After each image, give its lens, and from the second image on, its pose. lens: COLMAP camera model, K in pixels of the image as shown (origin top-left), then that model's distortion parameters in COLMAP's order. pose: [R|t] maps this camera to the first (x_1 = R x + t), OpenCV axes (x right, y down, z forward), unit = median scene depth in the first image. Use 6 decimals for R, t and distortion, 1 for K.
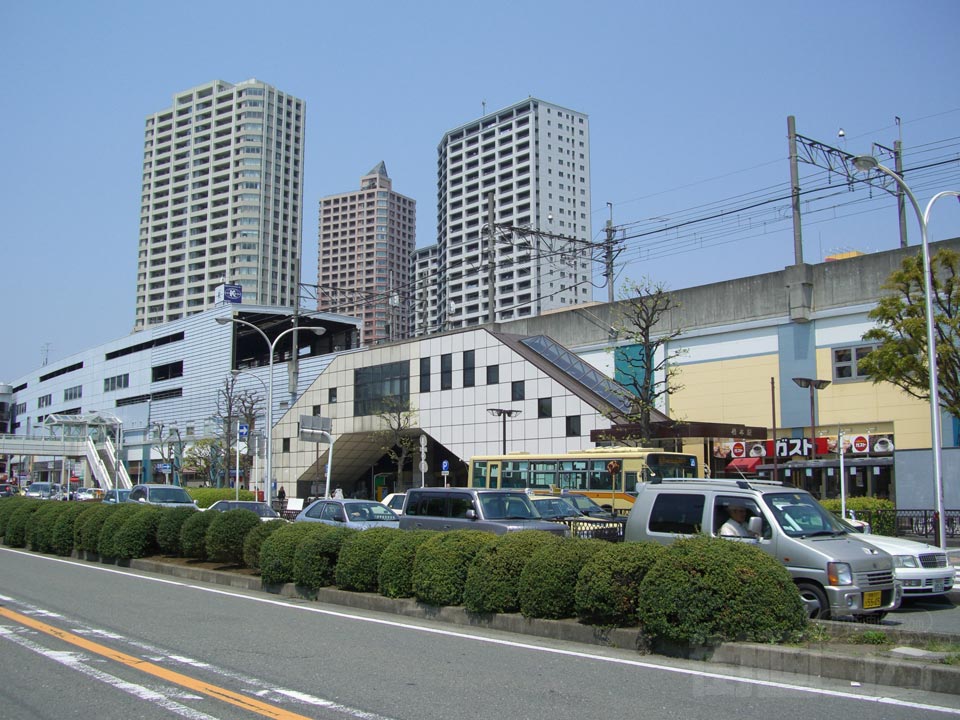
lens RADIAL K [[1098.3, 0, 480.0], [0, 1098.3, 360.0], [0, 0, 1]] dist [-0.181317, 0.154982]
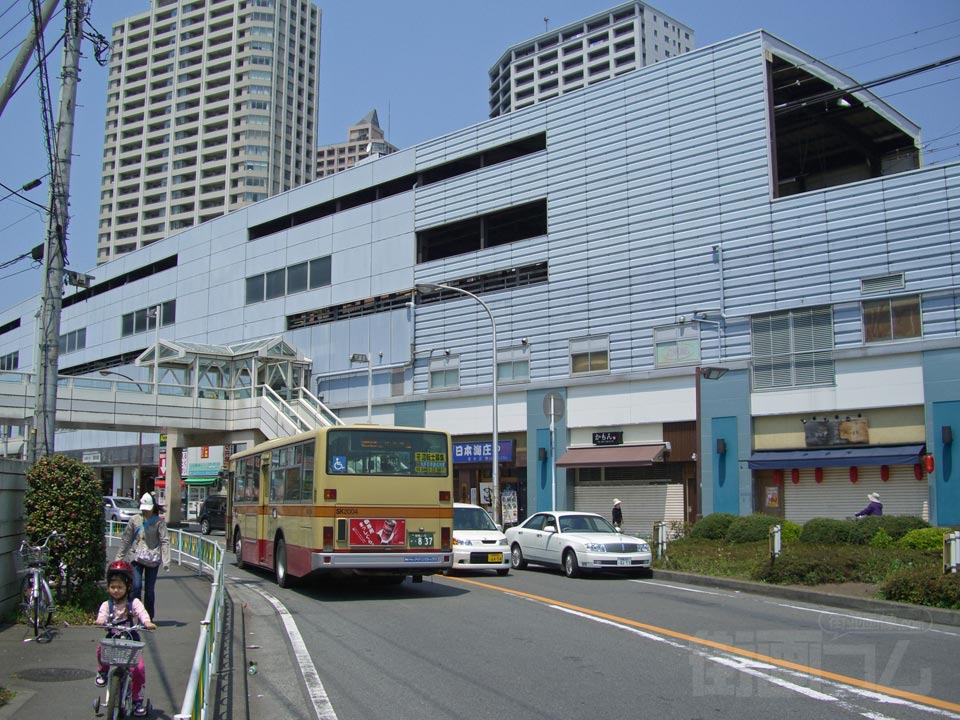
lens RADIAL K [[1098.3, 0, 480.0], [0, 1098.3, 360.0], [0, 0, 1]] dist [-0.181317, 0.154982]
pose [[0.995188, 0.014287, 0.096938, -0.127087], [-0.013783, 0.999888, -0.005865, 0.024746], [-0.097011, 0.004501, 0.995273, 0.216526]]
